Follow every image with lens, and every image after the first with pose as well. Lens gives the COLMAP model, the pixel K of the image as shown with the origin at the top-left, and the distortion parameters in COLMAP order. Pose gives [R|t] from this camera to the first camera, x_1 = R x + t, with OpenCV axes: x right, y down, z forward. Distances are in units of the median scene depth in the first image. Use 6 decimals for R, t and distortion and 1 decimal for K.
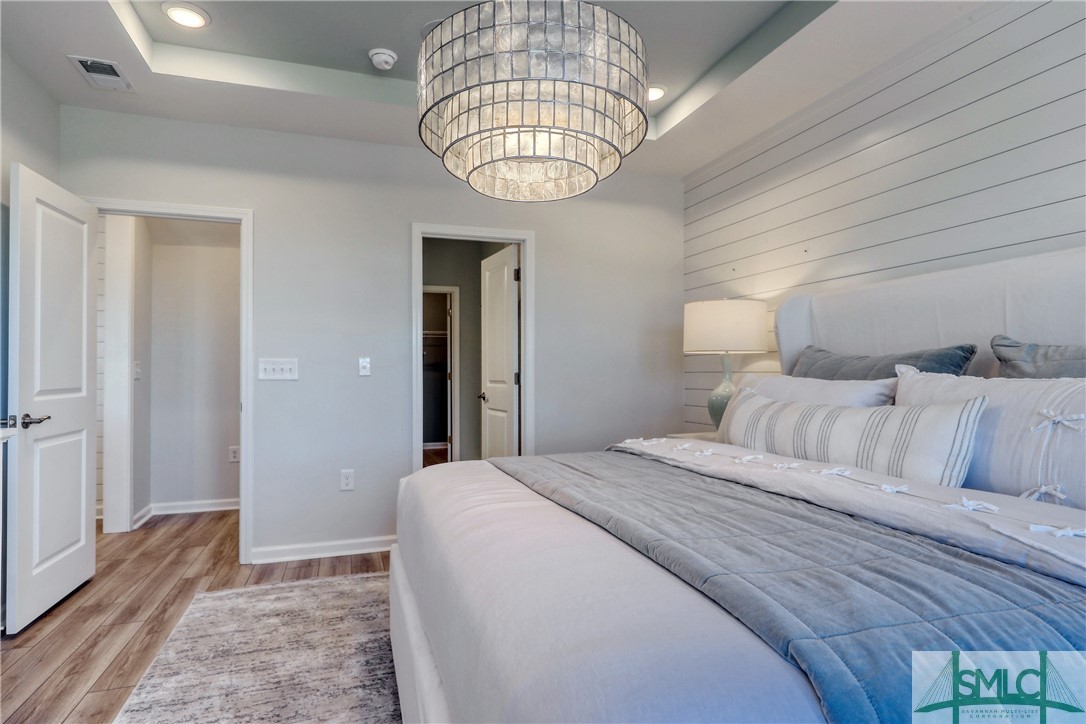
lens RADIAL K [[577.6, 0, 543.0], [0, 577.6, 362.0], [0, 0, 1]] dist [0.004006, 0.000743]
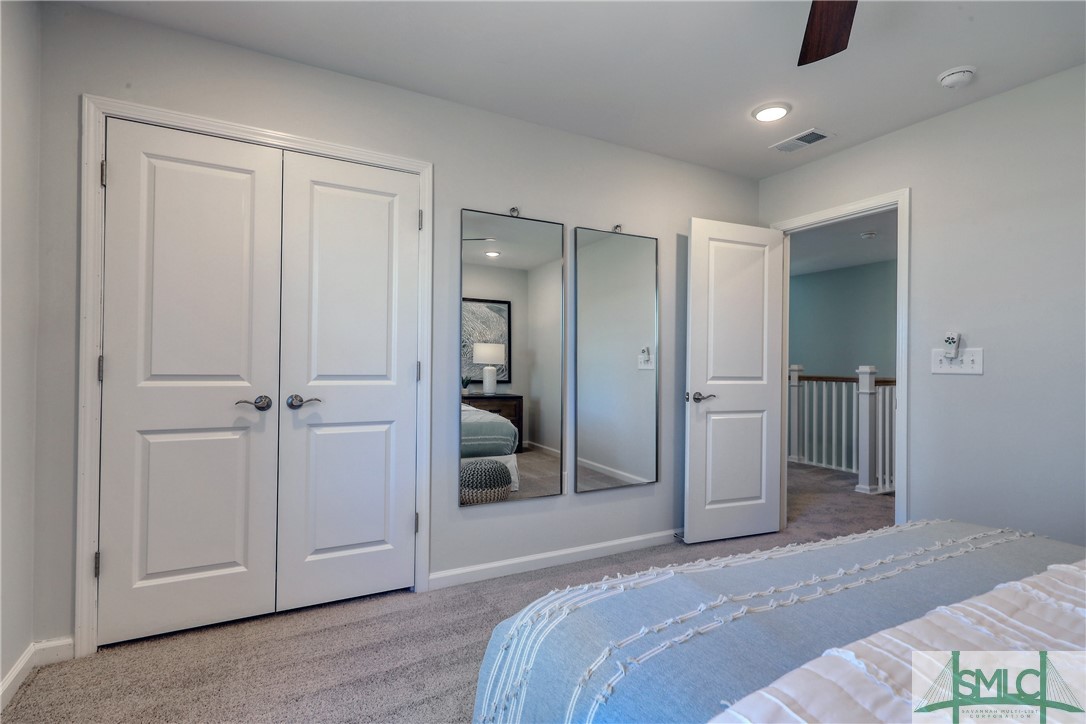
lens RADIAL K [[540.1, 0, 540.1], [0, 540.1, 361.3], [0, 0, 1]] dist [-0.000489, 0.000333]
pose [[0.176967, -0.019105, -0.984031, 0.320651], [0.006965, 0.999811, -0.018159, 0.033912], [0.984192, -0.003640, 0.177067, 0.373191]]
